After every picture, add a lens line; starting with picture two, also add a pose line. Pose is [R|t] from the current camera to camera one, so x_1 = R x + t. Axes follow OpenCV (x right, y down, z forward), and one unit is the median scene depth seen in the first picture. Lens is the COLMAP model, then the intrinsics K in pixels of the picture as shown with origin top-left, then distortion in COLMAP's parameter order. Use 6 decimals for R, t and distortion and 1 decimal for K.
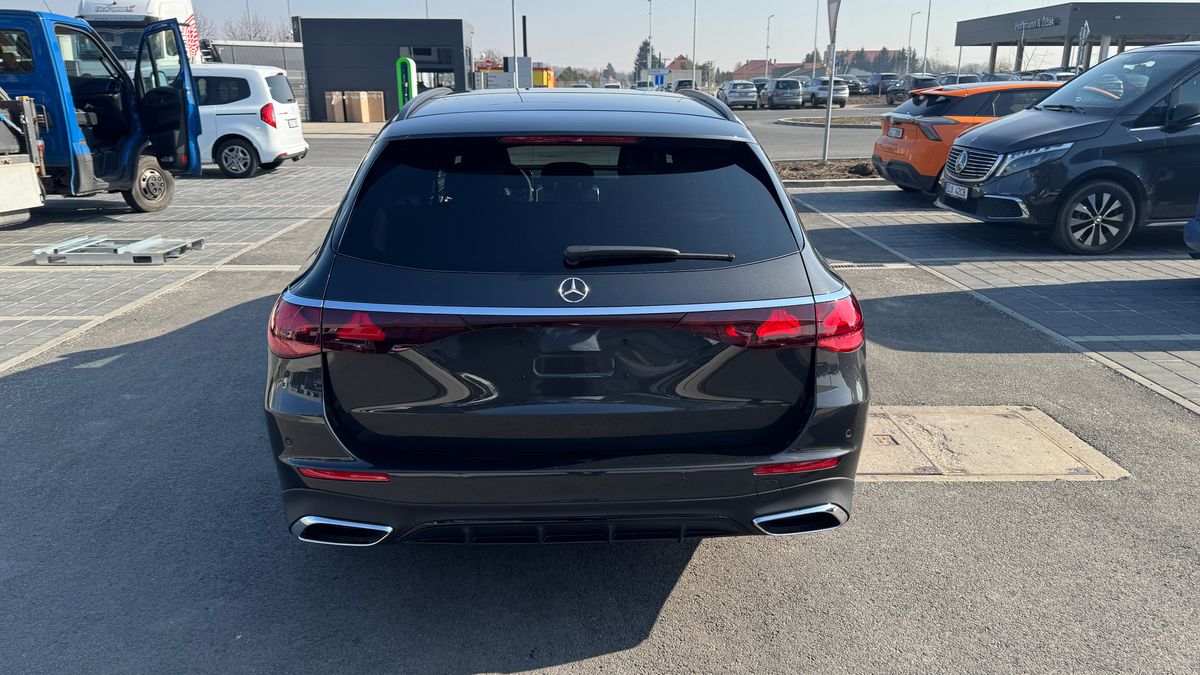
lens RADIAL K [[846.5, 0, 608.1], [0, 846.5, 335.5], [0, 0, 1]] dist [0.039090, -0.042490]
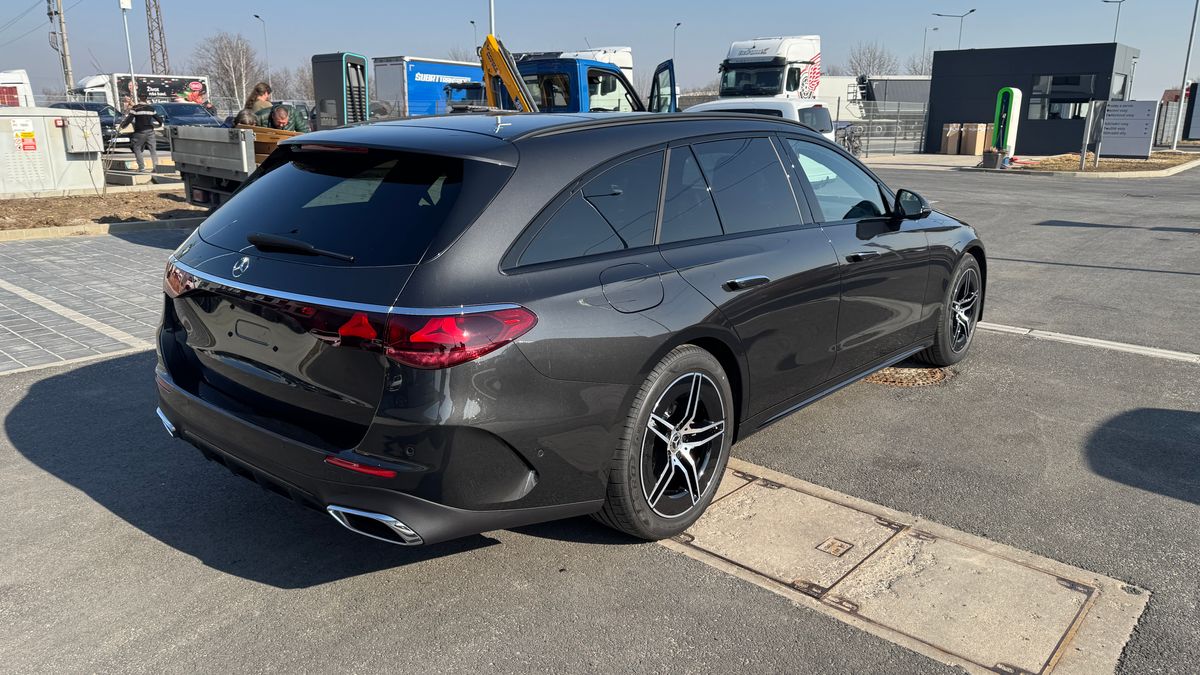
lens RADIAL K [[846.5, 0, 608.1], [0, 846.5, 335.5], [0, 0, 1]] dist [0.039090, -0.042490]
pose [[0.735333, 0.171391, -0.655676, 0.072304], [-0.194708, 0.980131, 0.037839, -0.006621], [0.649133, 0.099841, 0.754094, 0.026109]]
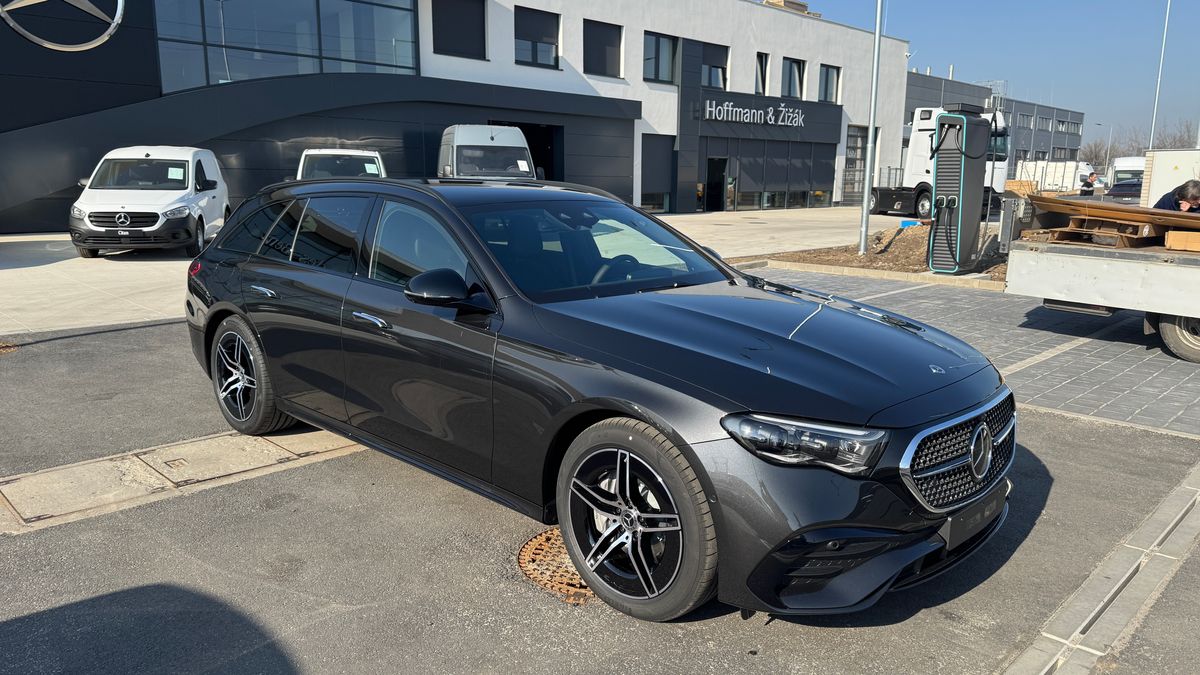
lens RADIAL K [[859.4, 0, 600.0], [0, 859.4, 337.5], [0, 0, 1]] dist [0.026771, -0.004967]
pose [[-0.731703, 0.118244, -0.671289, 0.075416], [-0.194872, 0.907444, 0.372250, -0.066642], [0.653174, 0.403192, -0.640937, 0.230076]]
